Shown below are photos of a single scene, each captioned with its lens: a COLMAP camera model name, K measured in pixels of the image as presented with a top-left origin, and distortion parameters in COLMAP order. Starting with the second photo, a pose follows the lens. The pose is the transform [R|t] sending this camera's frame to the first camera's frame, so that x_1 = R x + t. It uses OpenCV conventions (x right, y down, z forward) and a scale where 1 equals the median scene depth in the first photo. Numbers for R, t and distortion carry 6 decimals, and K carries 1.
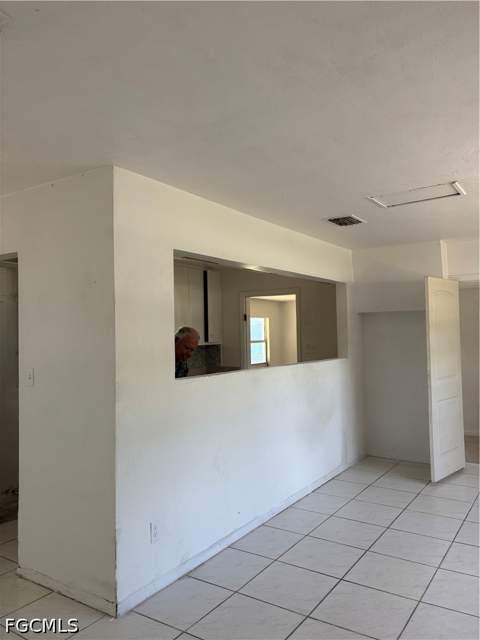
lens RADIAL K [[482.1, 0, 240.0], [0, 482.1, 320.0], [0, 0, 1]] dist [0.039609, -0.040471]
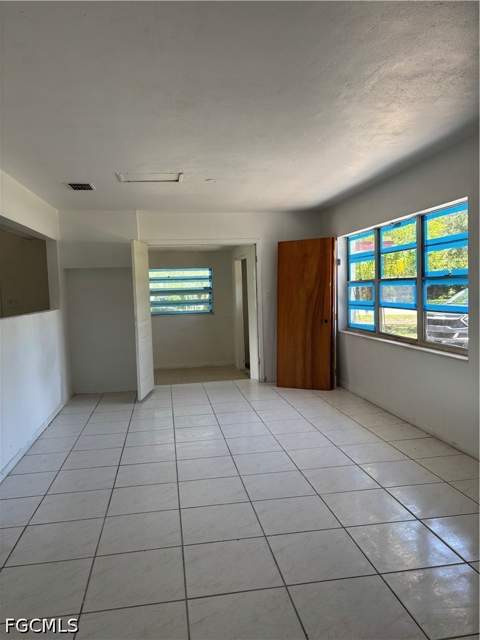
lens RADIAL K [[482.1, 0, 240.0], [0, 482.1, 320.0], [0, 0, 1]] dist [0.039609, -0.040471]
pose [[0.739299, -0.049756, 0.671536, -0.226755], [-0.003121, 0.997002, 0.077307, 0.017133], [-0.673370, -0.059249, 0.736928, -0.096954]]
